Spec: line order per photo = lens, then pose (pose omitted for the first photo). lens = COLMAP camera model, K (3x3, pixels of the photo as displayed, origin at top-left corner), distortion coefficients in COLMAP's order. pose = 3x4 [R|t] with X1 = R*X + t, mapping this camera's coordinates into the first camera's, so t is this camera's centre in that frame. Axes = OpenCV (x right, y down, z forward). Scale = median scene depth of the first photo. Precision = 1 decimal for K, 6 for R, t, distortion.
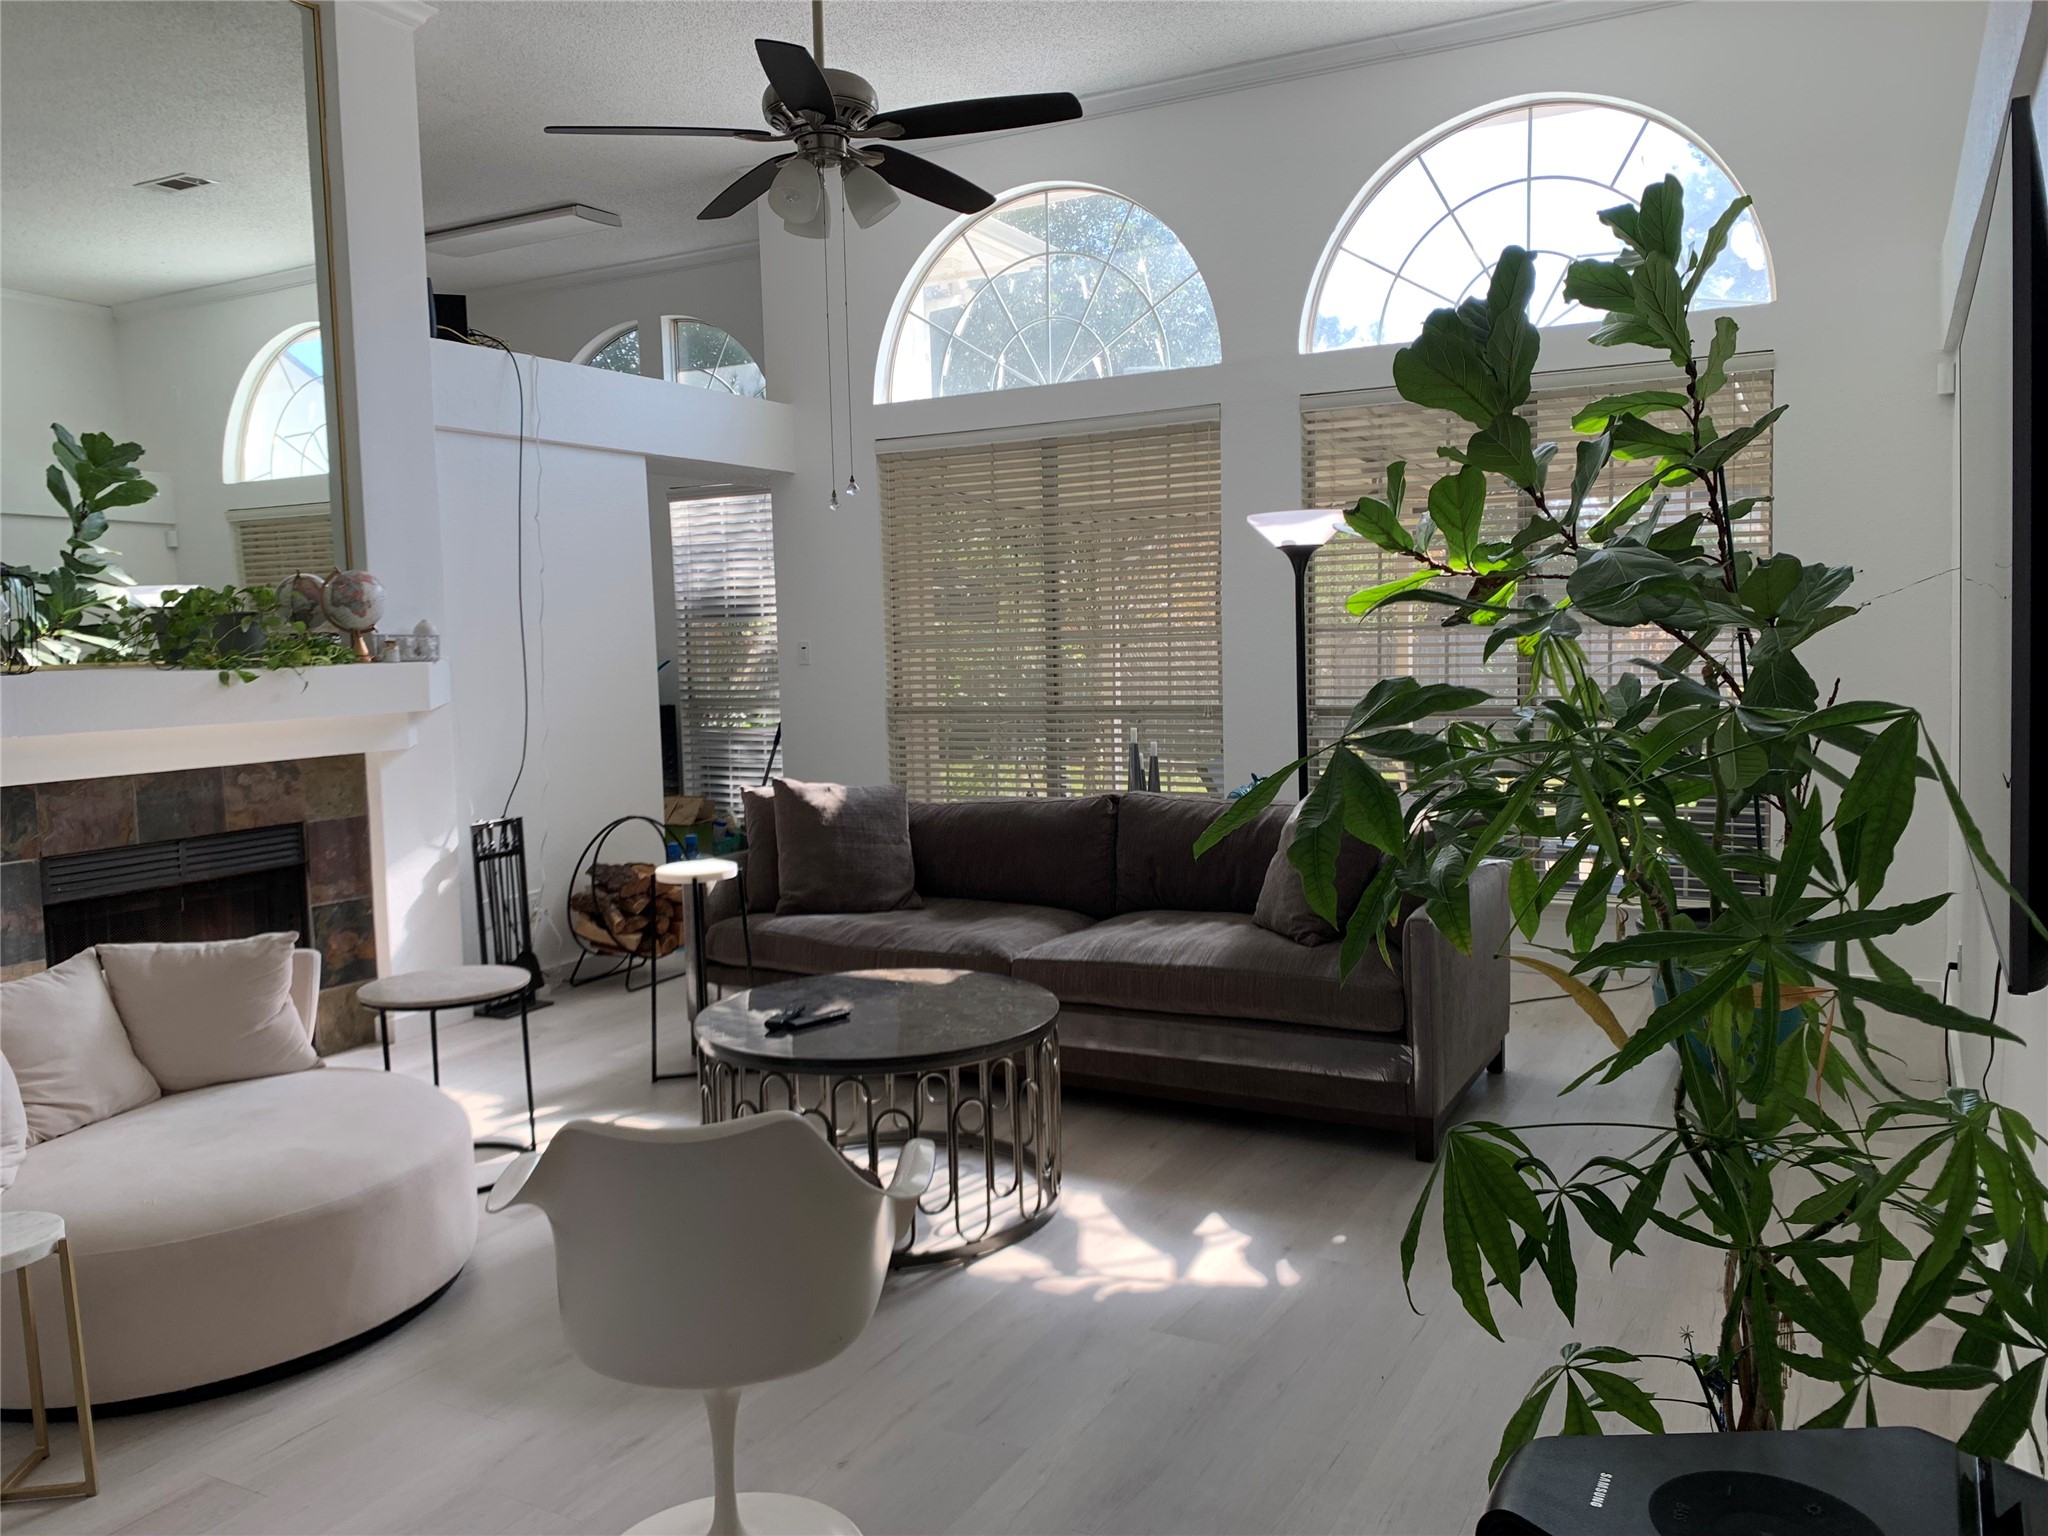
lens RADIAL K [[1564.9, 0, 1026.9], [0, 1564.9, 759.8], [0, 0, 1]] dist [0.121329, -0.233070]
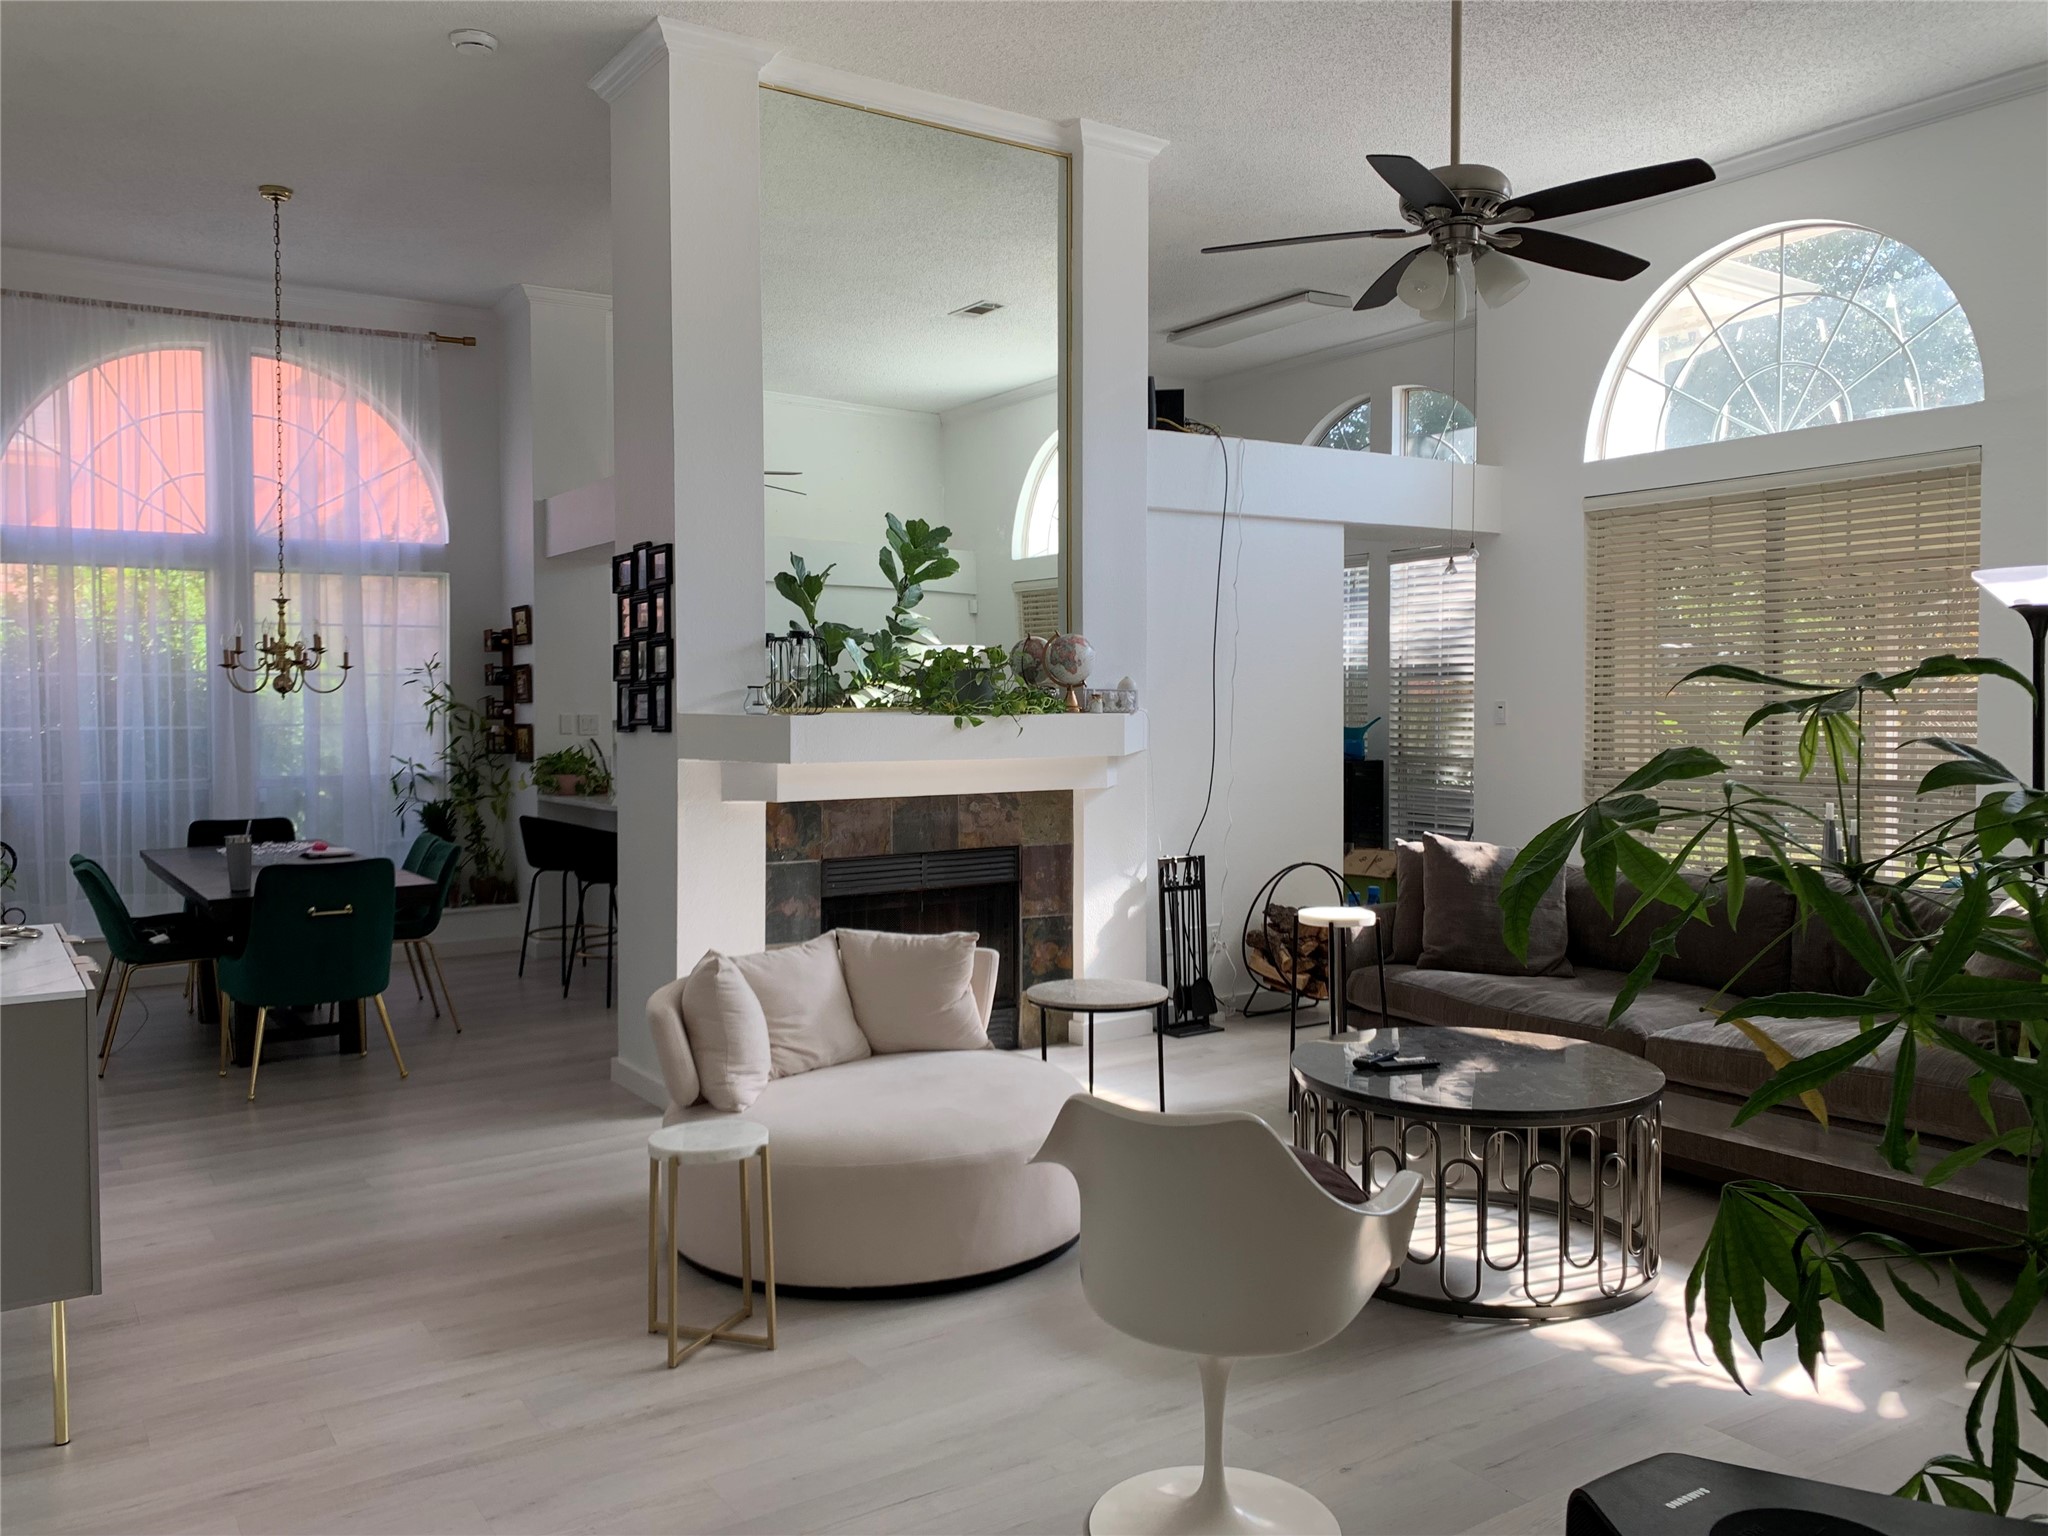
lens RADIAL K [[1584.4, 0, 1018.8], [0, 1584.4, 731.4], [0, 0, 1]] dist [0.019084, -0.030254]
pose [[0.883506, 0.031356, -0.467369, 0.091626], [-0.055947, 0.997679, -0.038826, 0.000075], [0.465067, 0.060450, 0.883209, -0.044779]]
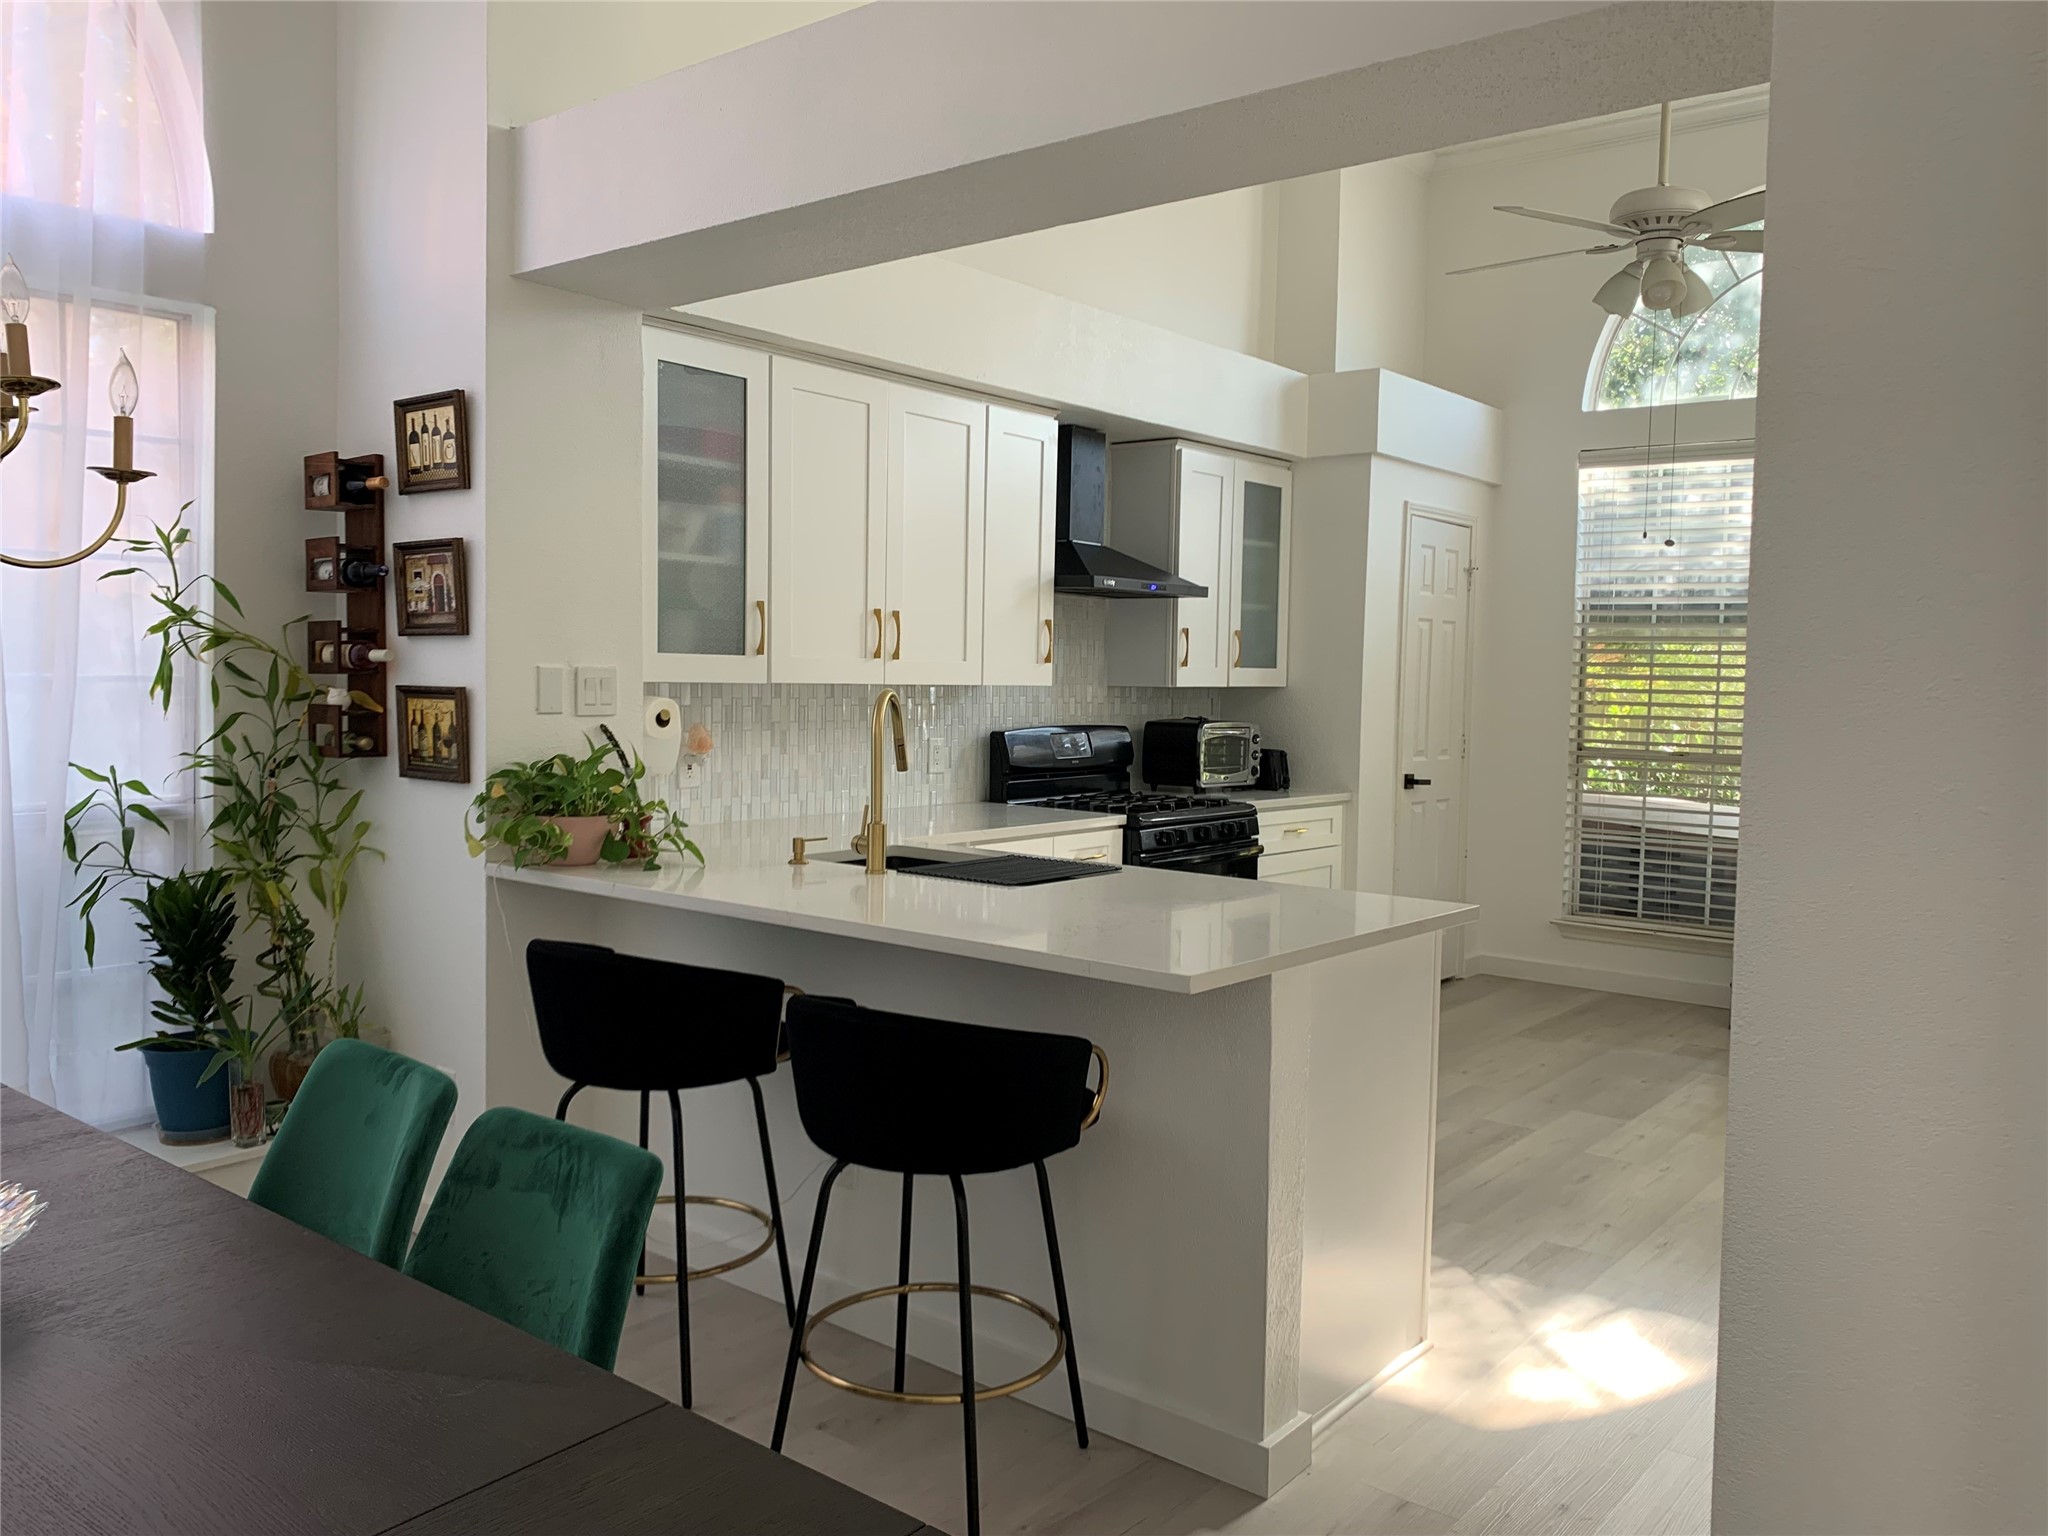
lens RADIAL K [[1602.6, 0, 1020.8], [0, 1602.6, 749.8], [0, 0, 1]] dist [0.018526, -0.000625]
pose [[0.979340, 0.059463, -0.193280, -0.305638], [-0.064551, 0.997711, -0.020128, -0.008720], [0.191641, 0.032188, 0.980937, 0.234775]]
